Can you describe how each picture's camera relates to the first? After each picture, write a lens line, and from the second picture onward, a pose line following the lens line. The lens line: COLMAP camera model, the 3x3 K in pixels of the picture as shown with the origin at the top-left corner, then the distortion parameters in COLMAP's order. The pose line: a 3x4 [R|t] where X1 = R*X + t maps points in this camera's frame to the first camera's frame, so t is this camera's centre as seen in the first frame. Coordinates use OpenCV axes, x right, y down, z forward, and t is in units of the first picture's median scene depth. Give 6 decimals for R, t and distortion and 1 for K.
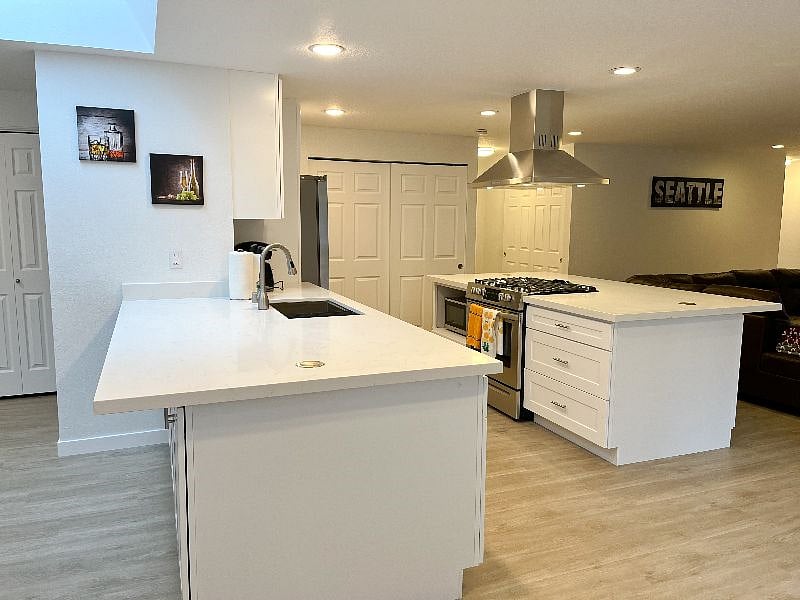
lens RADIAL K [[611.7, 0, 390.0], [0, 611.7, 296.5], [0, 0, 1]] dist [0.056470, -0.063666]
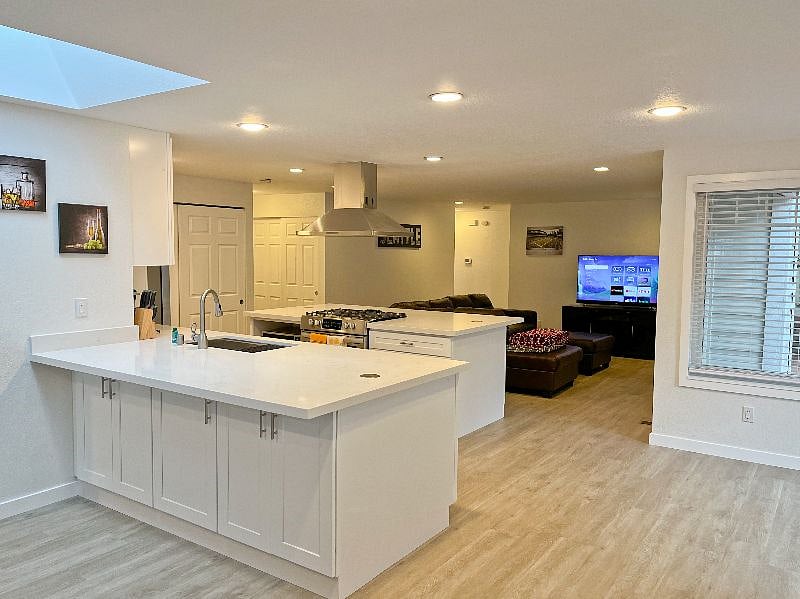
lens RADIAL K [[611.7, 0, 417.8], [0, 611.7, 302.5], [0, 0, 1]] dist [0.056470, -0.063666]
pose [[0.838878, -0.043988, 0.542540, -0.445033], [0.065821, 0.997613, -0.020888, -0.012691], [-0.540326, 0.053233, 0.839770, -0.139076]]
